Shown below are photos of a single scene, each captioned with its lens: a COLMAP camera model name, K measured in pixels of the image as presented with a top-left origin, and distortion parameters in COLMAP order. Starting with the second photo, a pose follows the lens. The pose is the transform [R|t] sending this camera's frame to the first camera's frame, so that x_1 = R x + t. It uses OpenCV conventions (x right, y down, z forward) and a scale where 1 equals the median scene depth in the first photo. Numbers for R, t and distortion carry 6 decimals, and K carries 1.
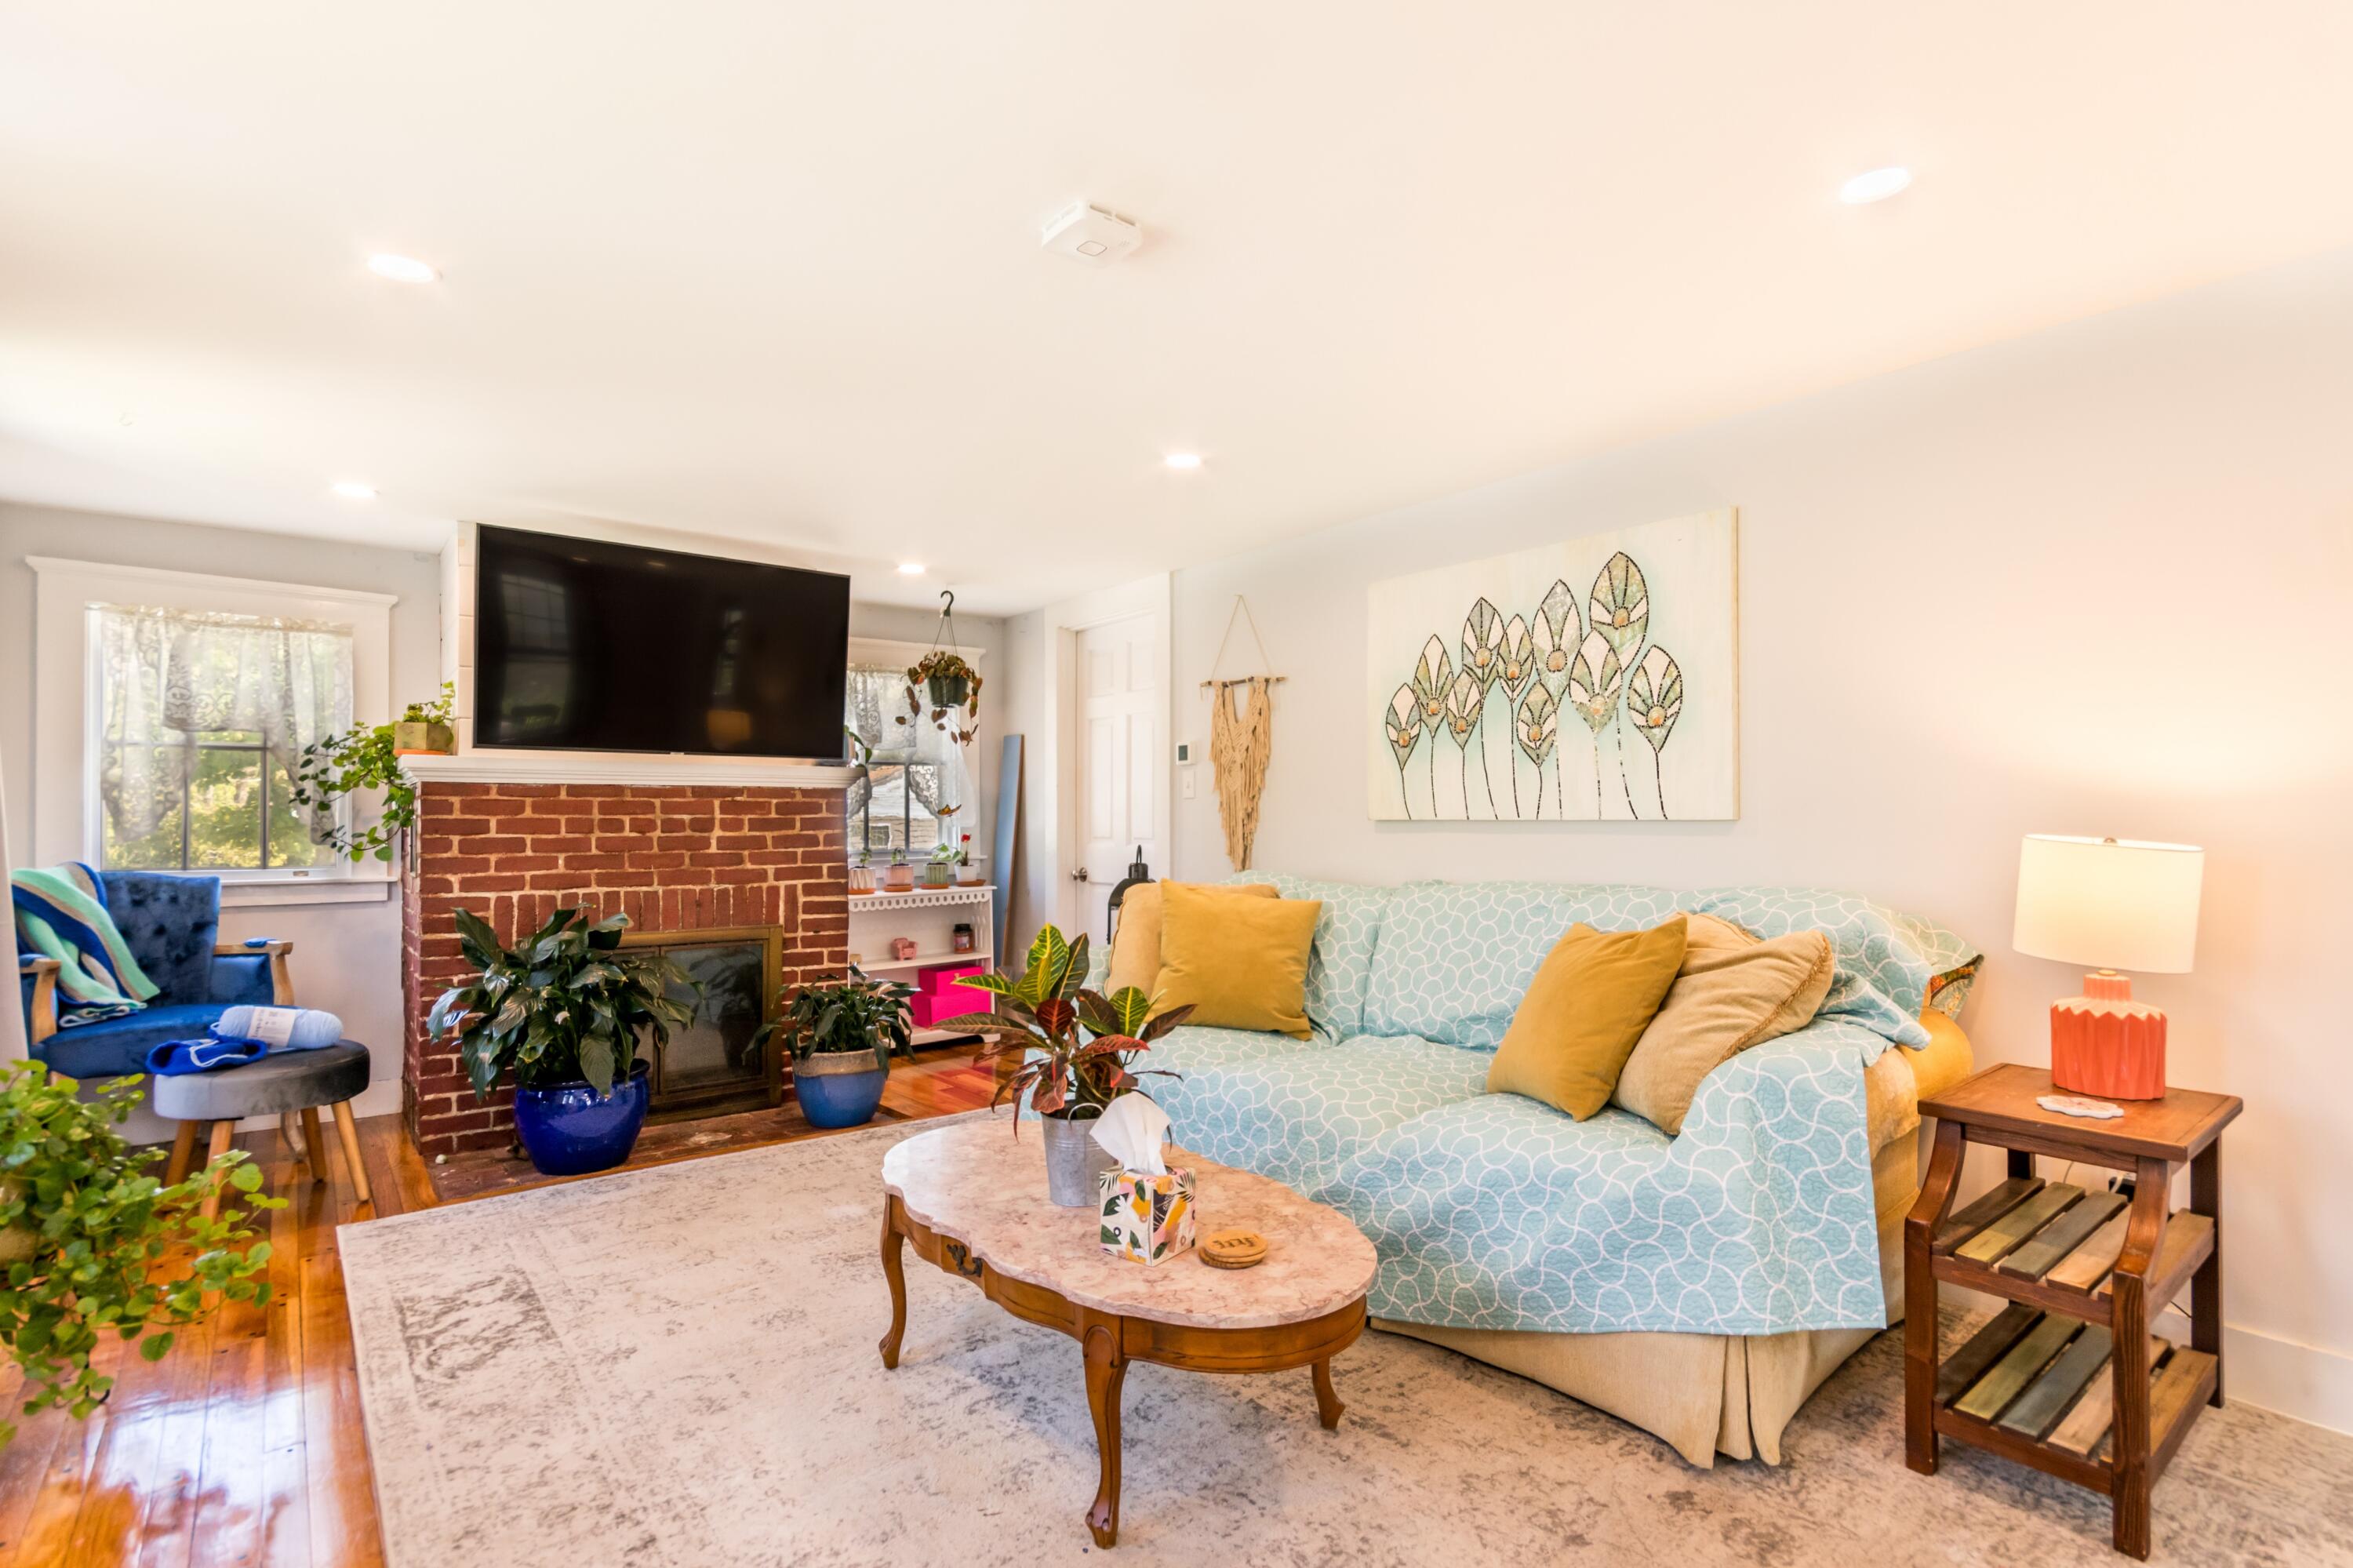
lens RADIAL K [[1083.8, 0, 1183.3], [0, 1083.8, 813.8], [0, 0, 1]] dist [0.000478, 0.000317]
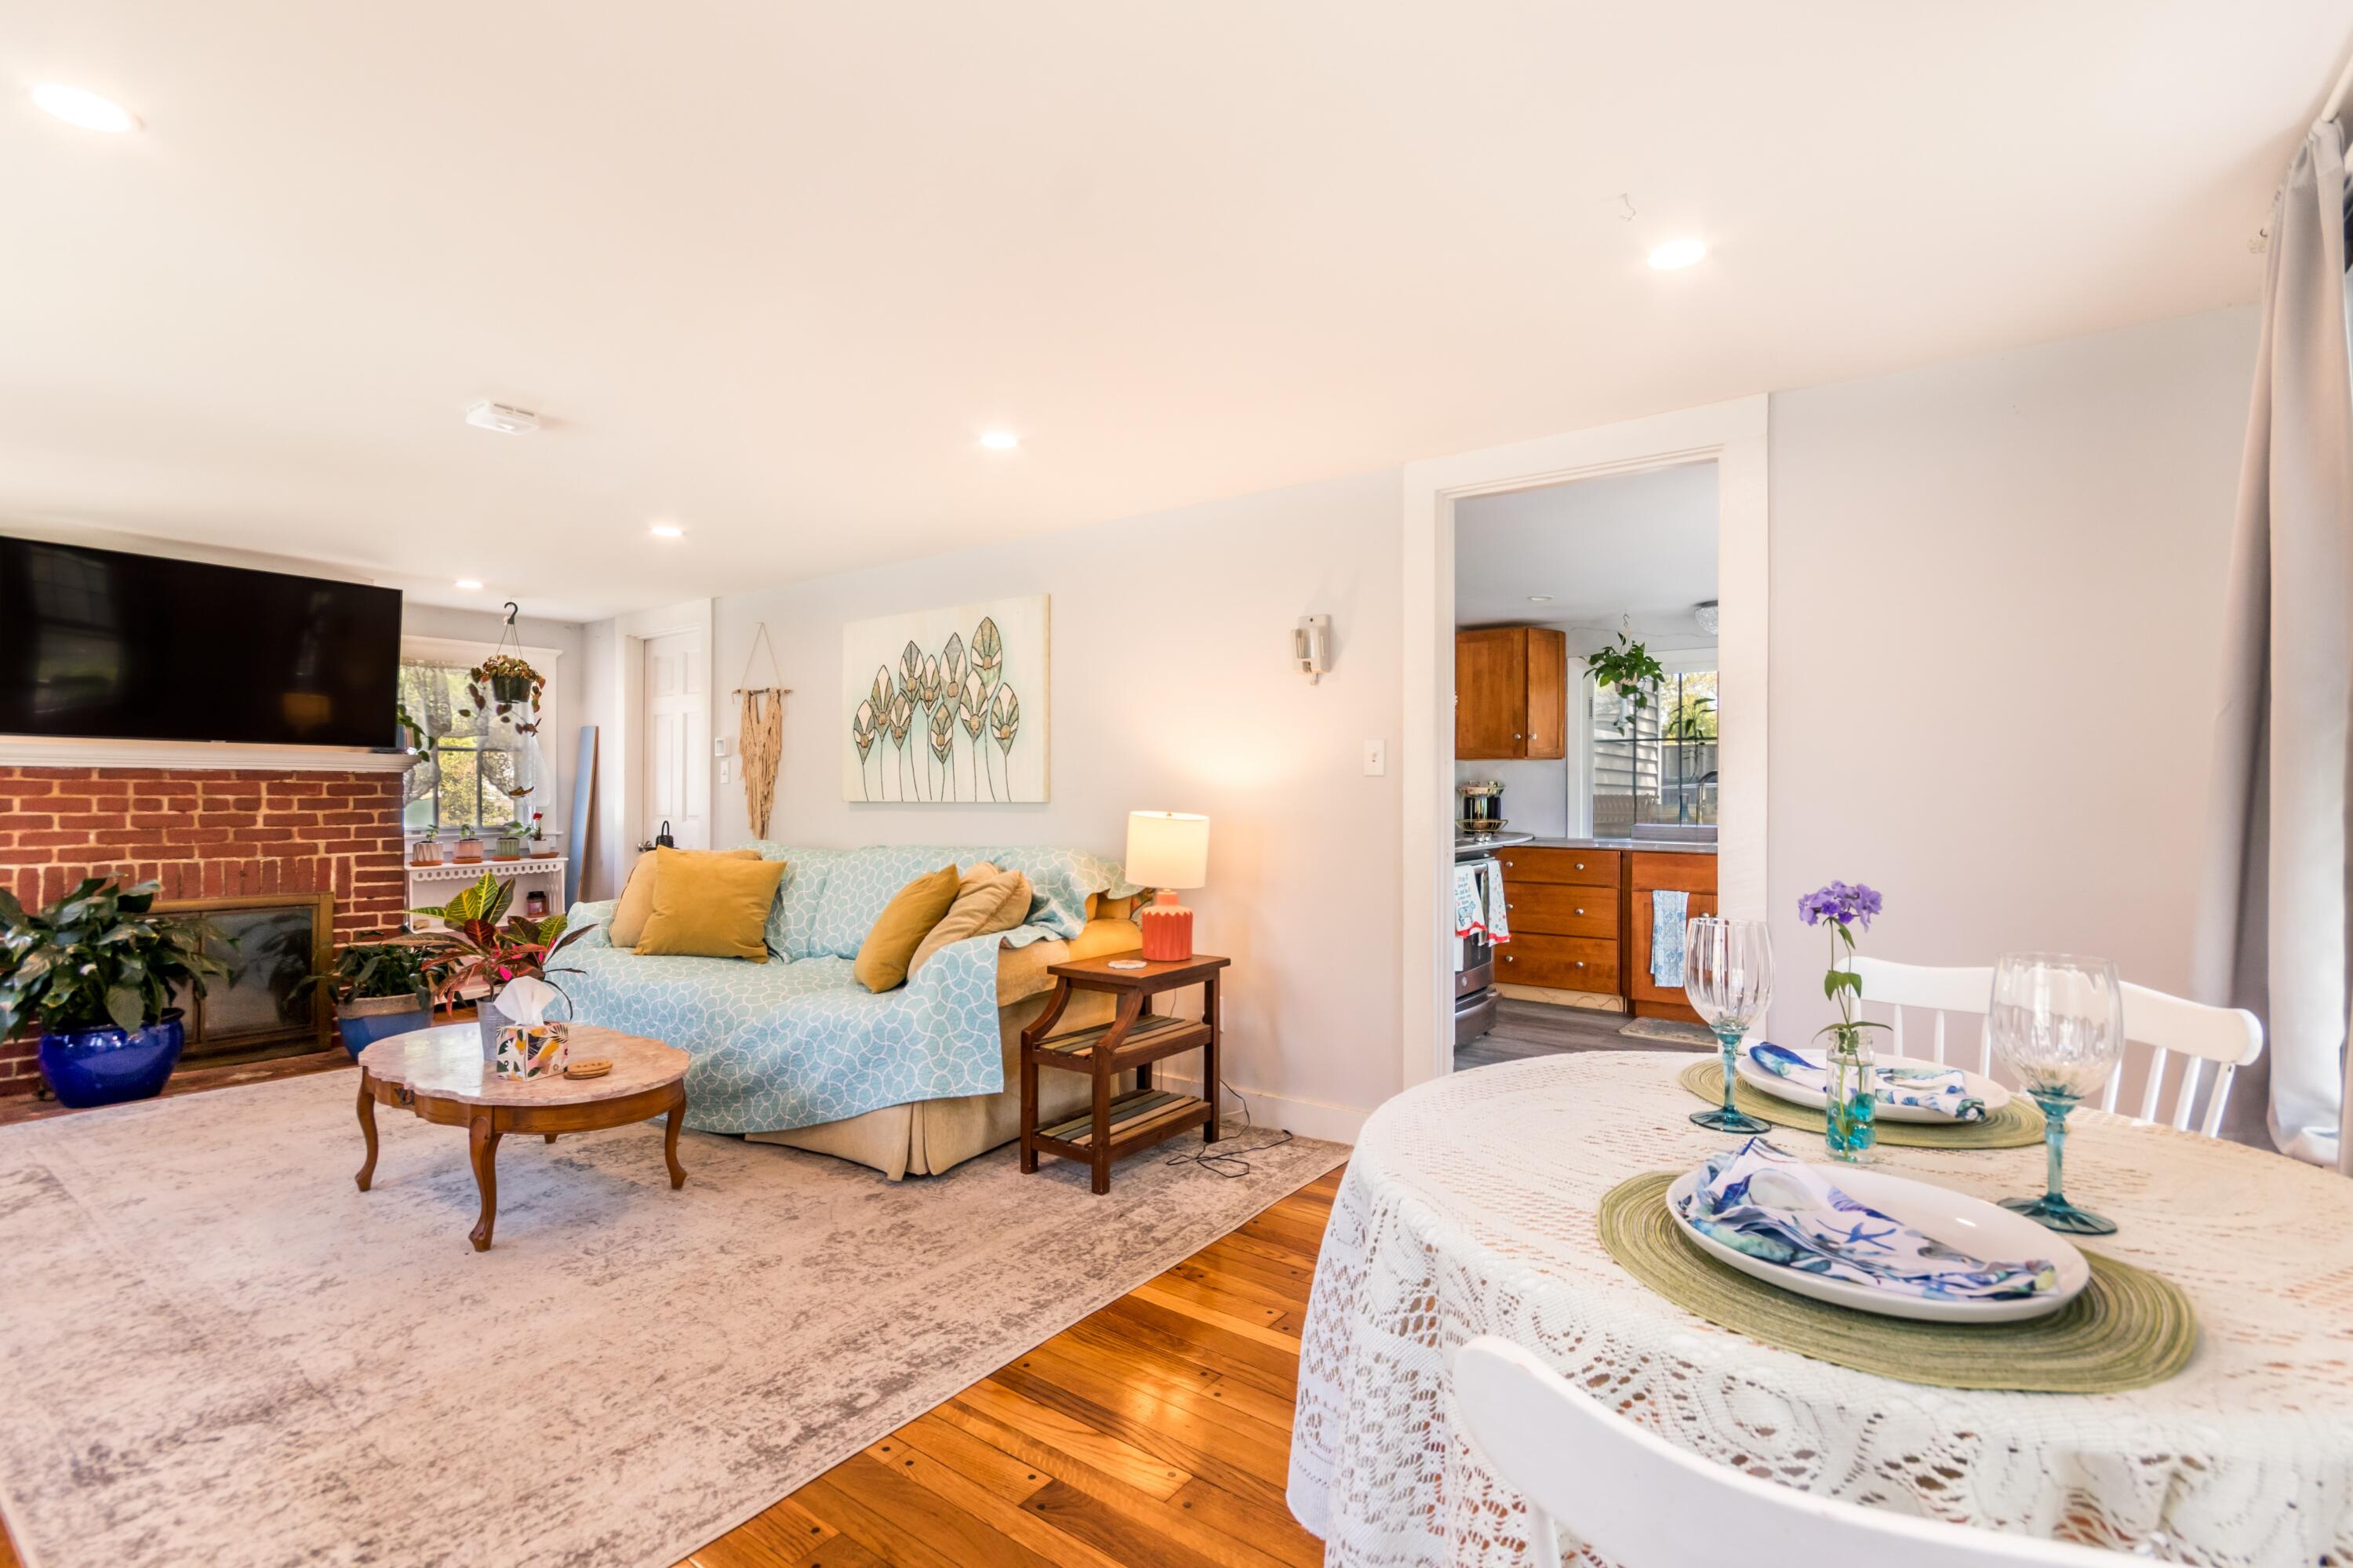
lens RADIAL K [[1063.4, 0, 1173.3], [0, 1063.4, 796.8], [0, 0, 1]] dist [0.016747, -0.006020]
pose [[0.968564, 0.003561, 0.248738, 0.261518], [-0.004277, 0.999988, 0.002340, -0.005260], [-0.248727, -0.003330, 0.968568, -0.398689]]
